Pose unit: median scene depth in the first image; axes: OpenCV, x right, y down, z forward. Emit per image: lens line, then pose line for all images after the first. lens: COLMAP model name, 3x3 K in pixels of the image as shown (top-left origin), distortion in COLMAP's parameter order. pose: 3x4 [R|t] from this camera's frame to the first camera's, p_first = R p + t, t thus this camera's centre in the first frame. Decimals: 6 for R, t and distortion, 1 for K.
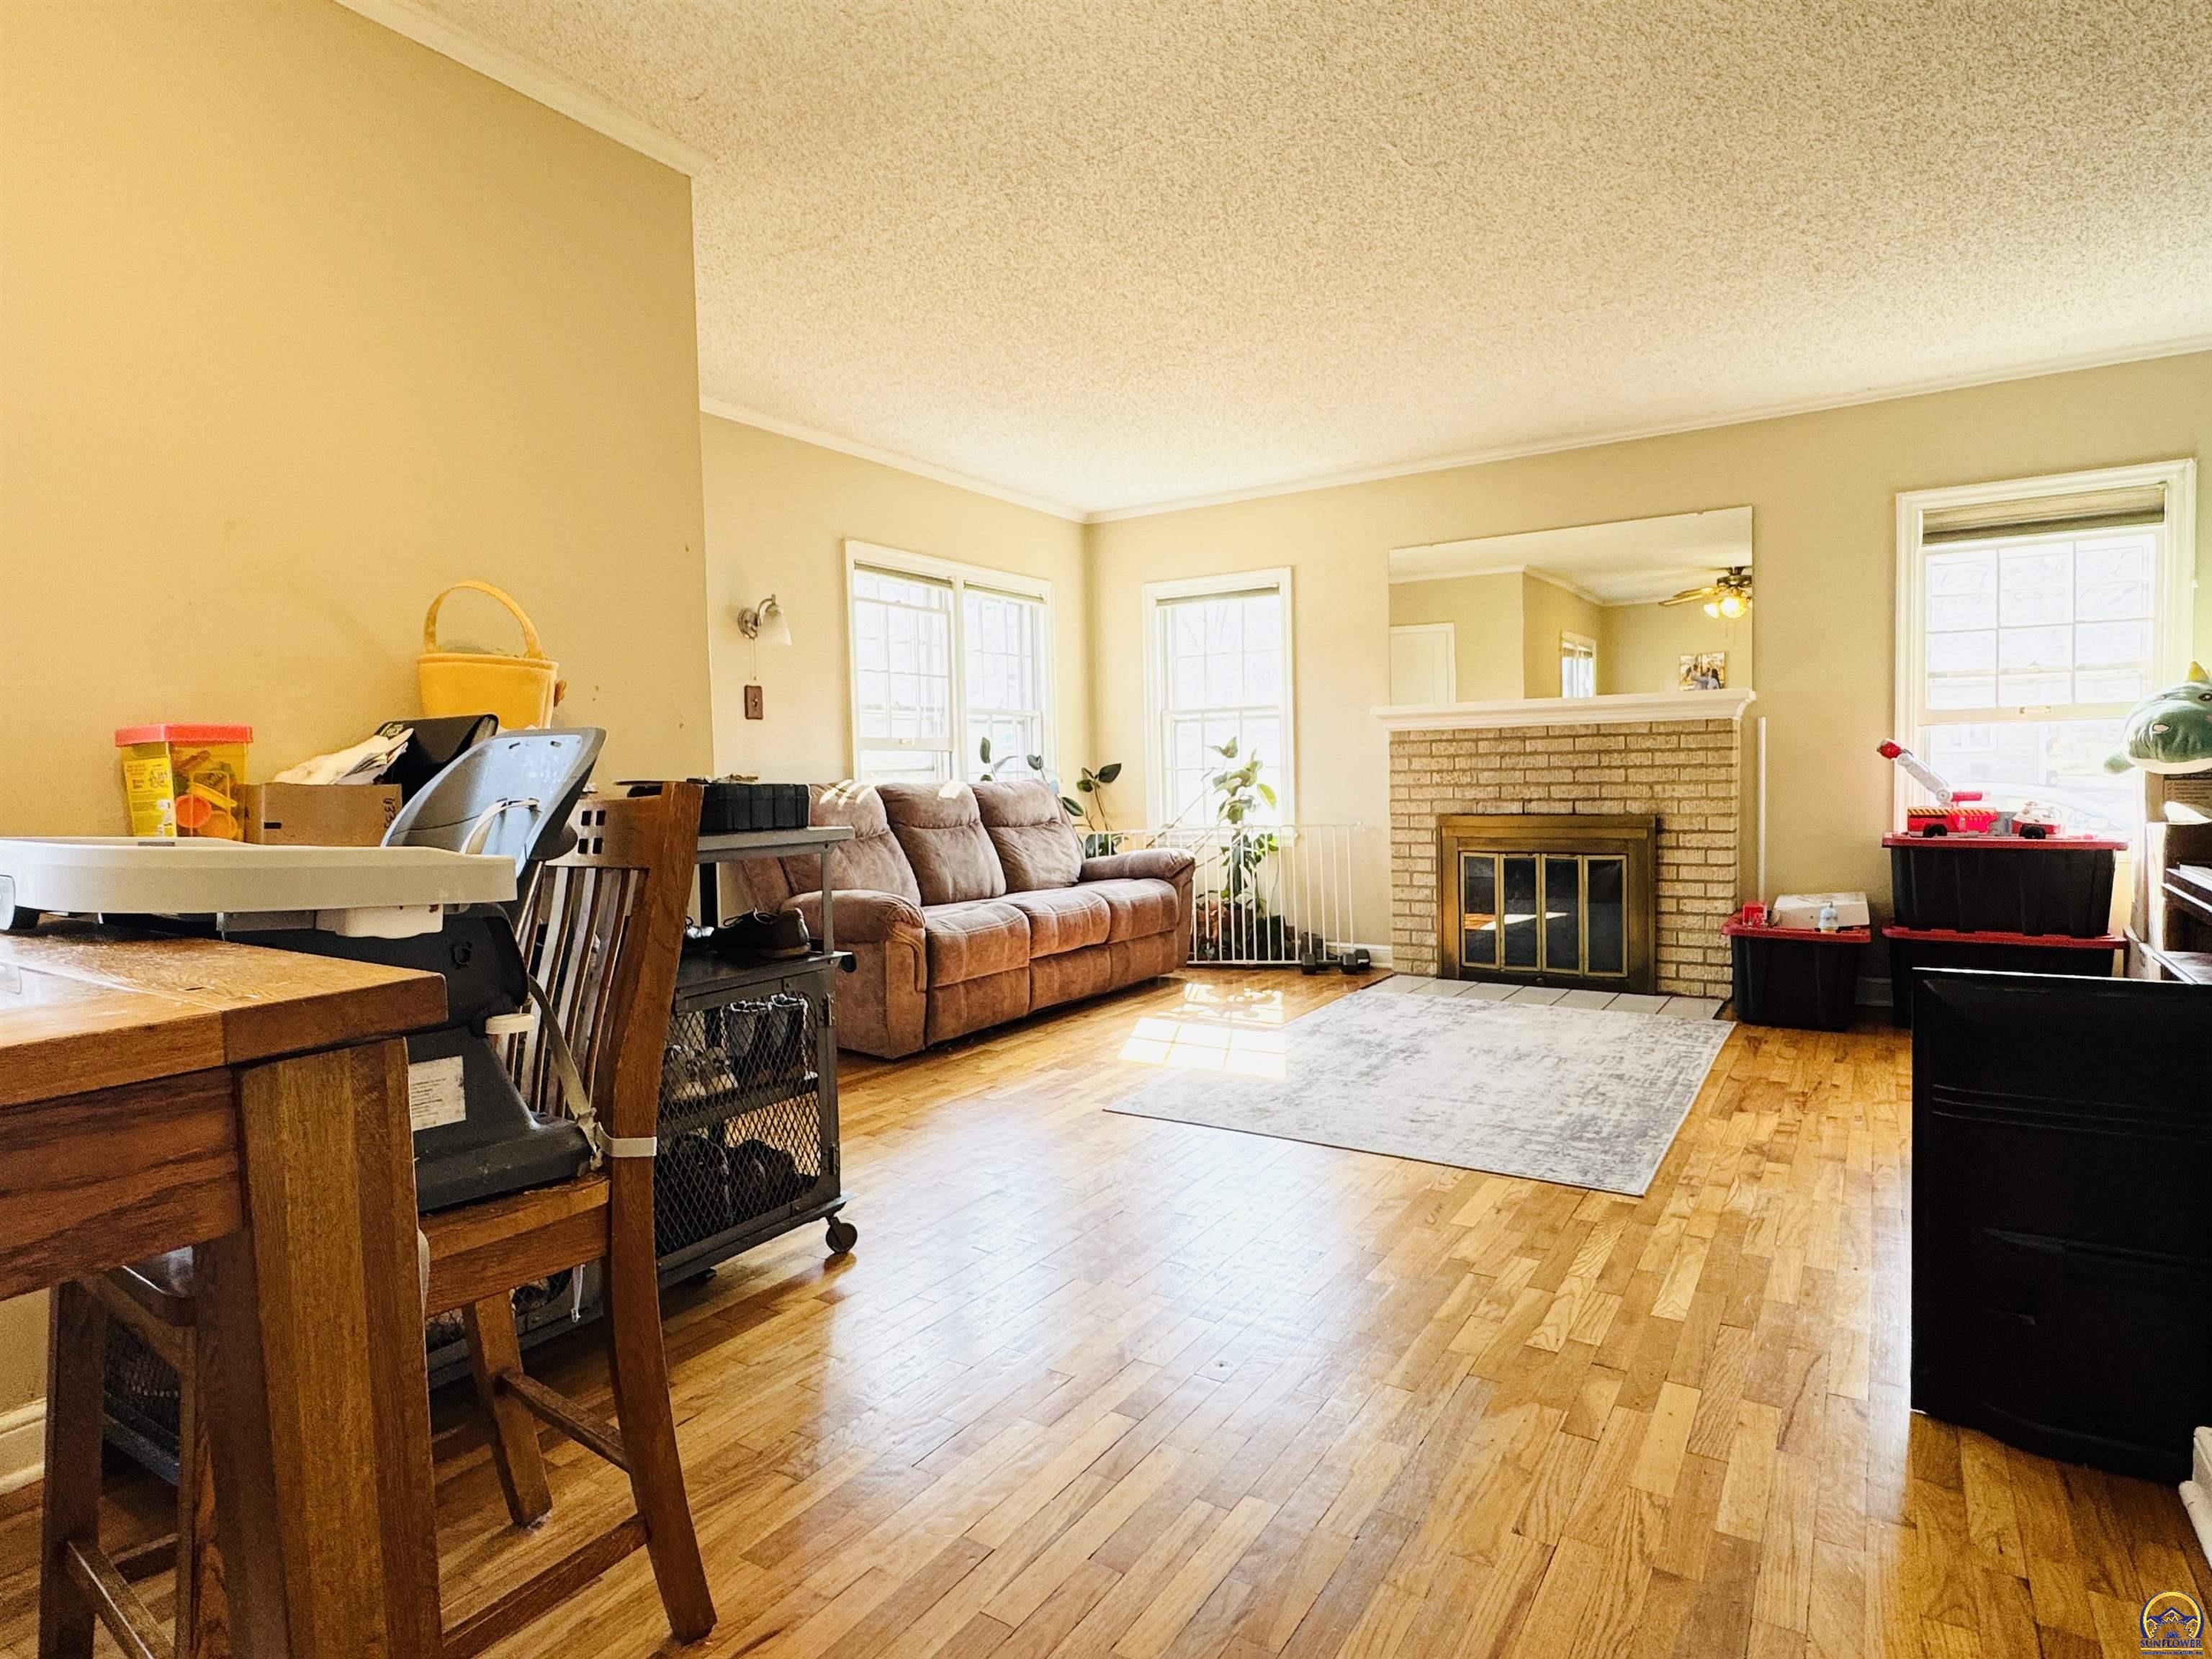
lens RADIAL K [[1248.3, 0, 1083.0], [0, 1248.3, 823.5], [0, 0, 1]] dist [-0.002916, -0.000096]
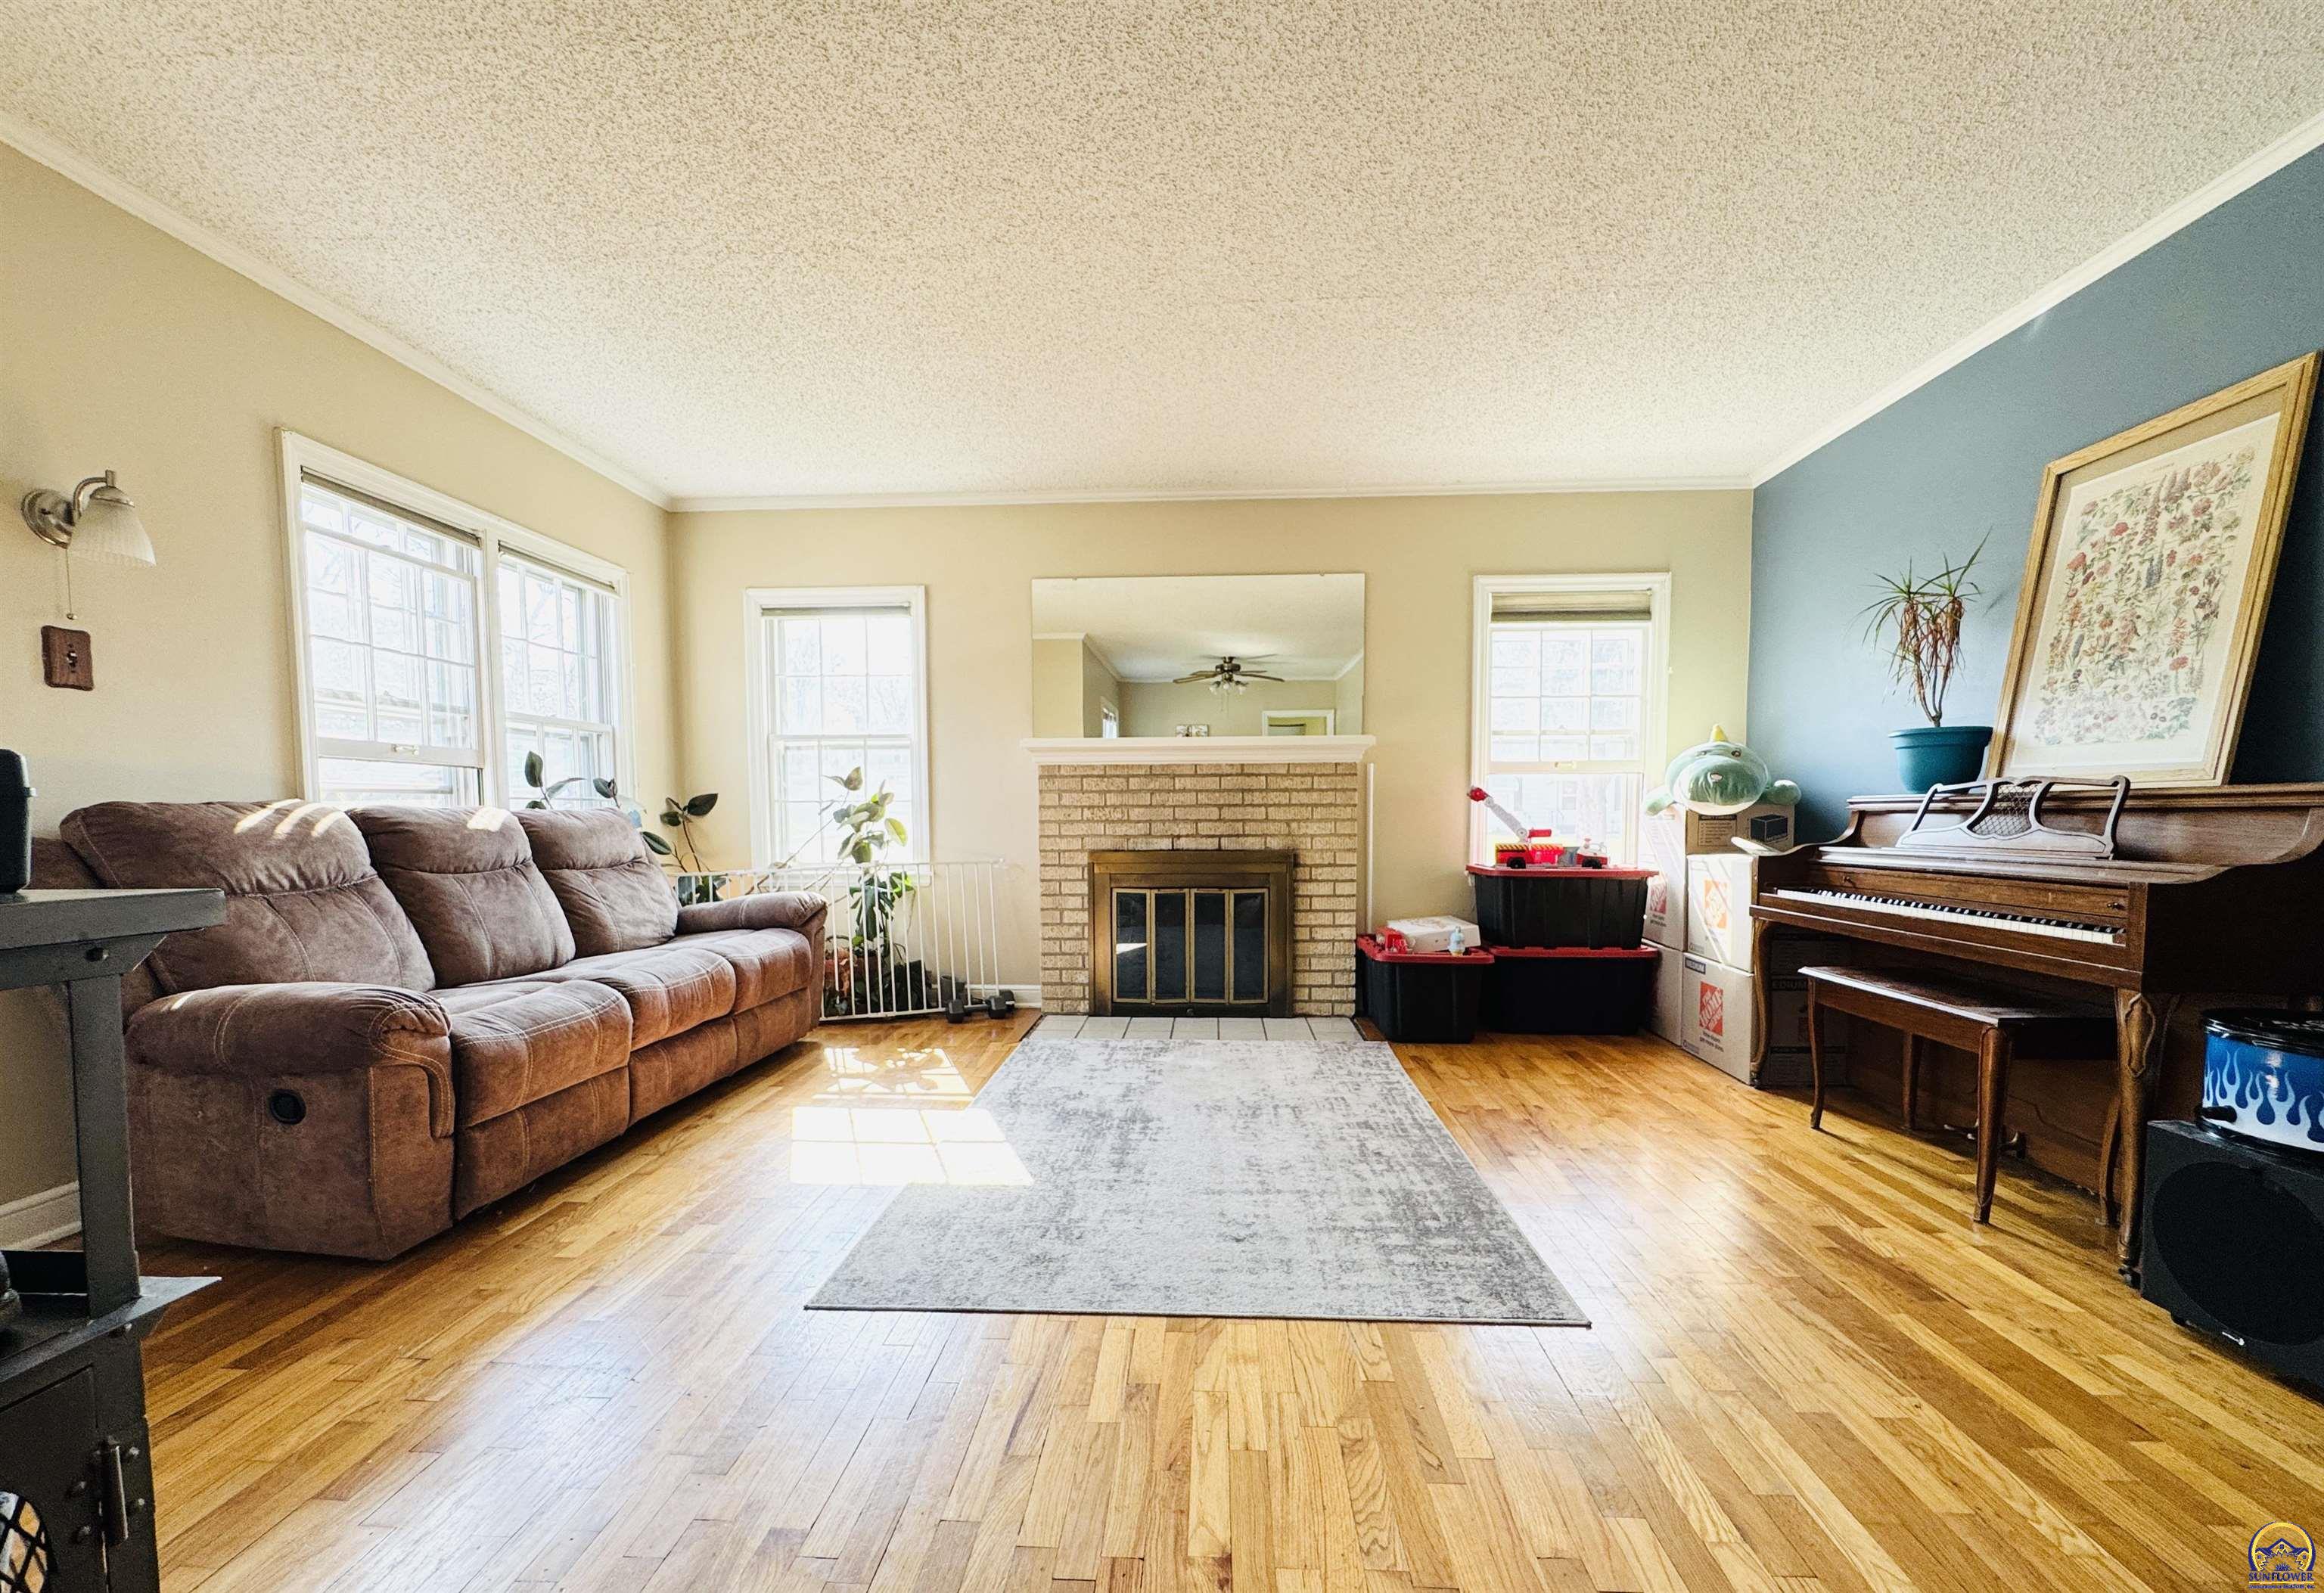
lens RADIAL K [[960.2, 0, 1178.6], [0, 960.2, 867.7], [0, 0, 1]] dist [-0.003755, -0.000348]
pose [[0.856695, -0.012178, 0.515680, -0.050368], [0.007698, 0.999912, 0.010826, -0.001667], [-0.515766, -0.005305, 0.856713, 0.335763]]
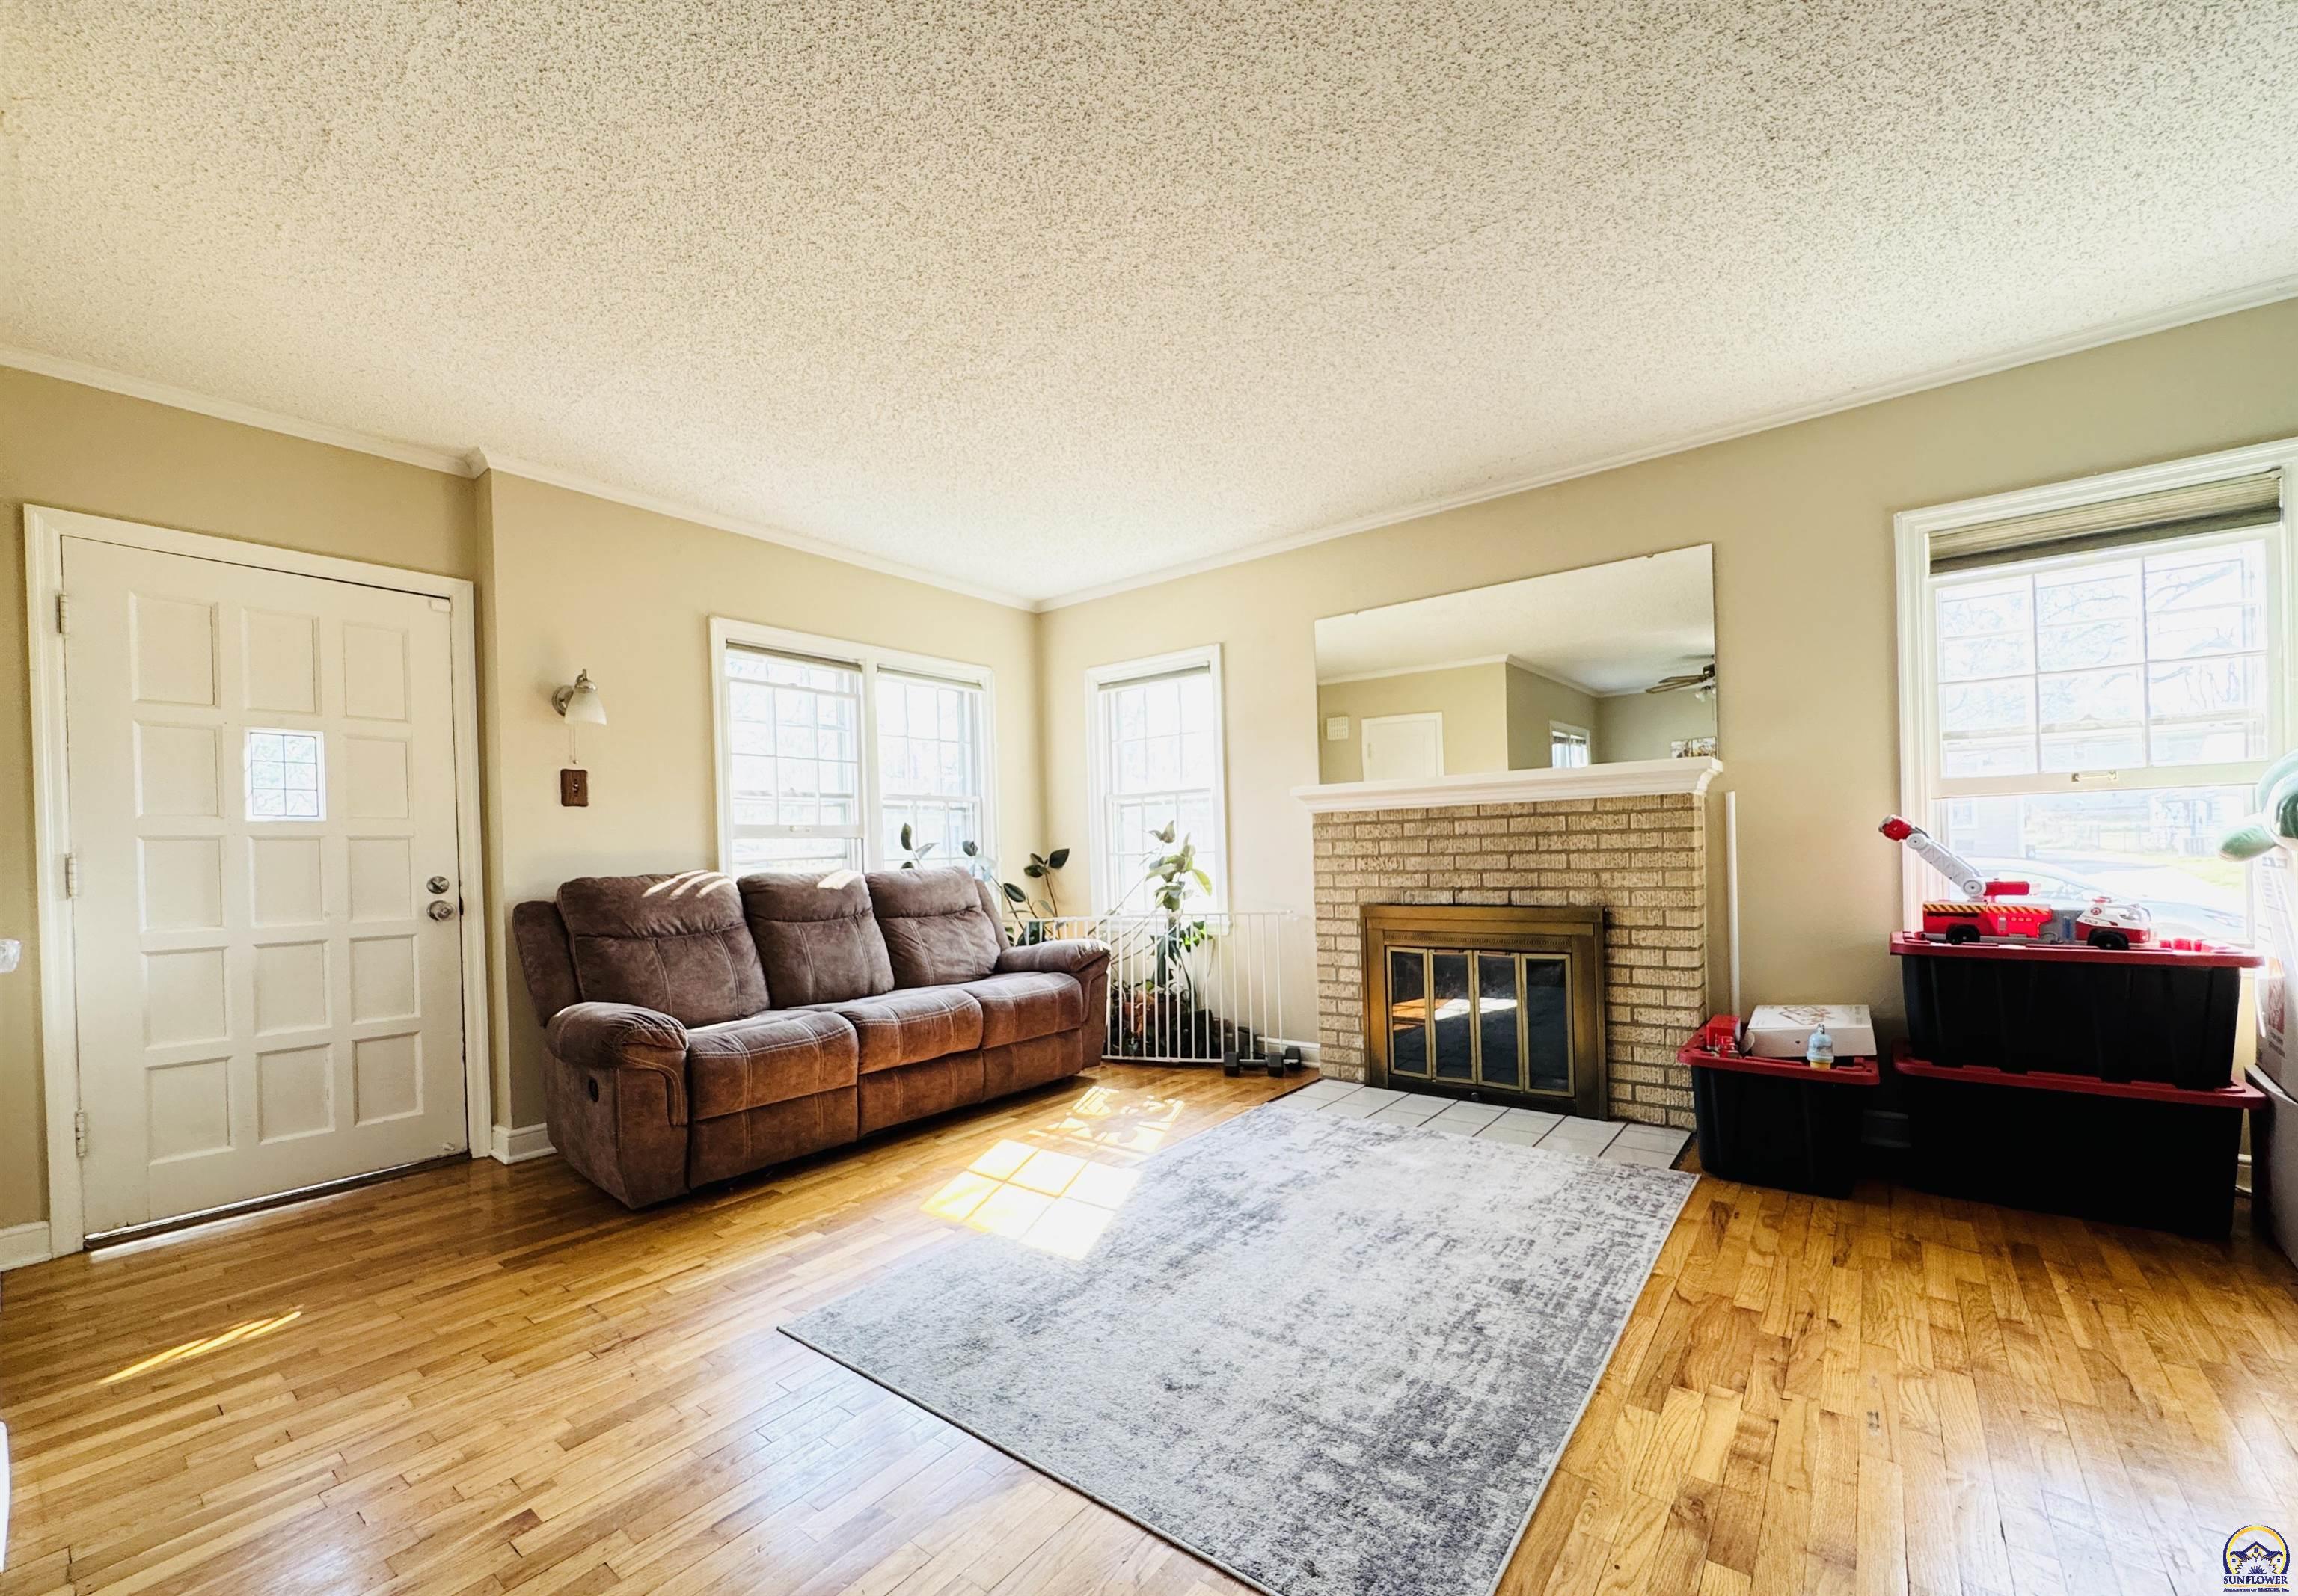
lens RADIAL K [[948.7, 0, 1139.0], [0, 948.7, 854.3], [0, 0, 1]] dist [-0.005075, 0.000940]
pose [[0.996082, -0.006075, -0.088230, 0.196841], [0.002823, 0.999313, -0.036943, -0.019768], [0.088394, 0.036550, 0.995415, 0.320343]]
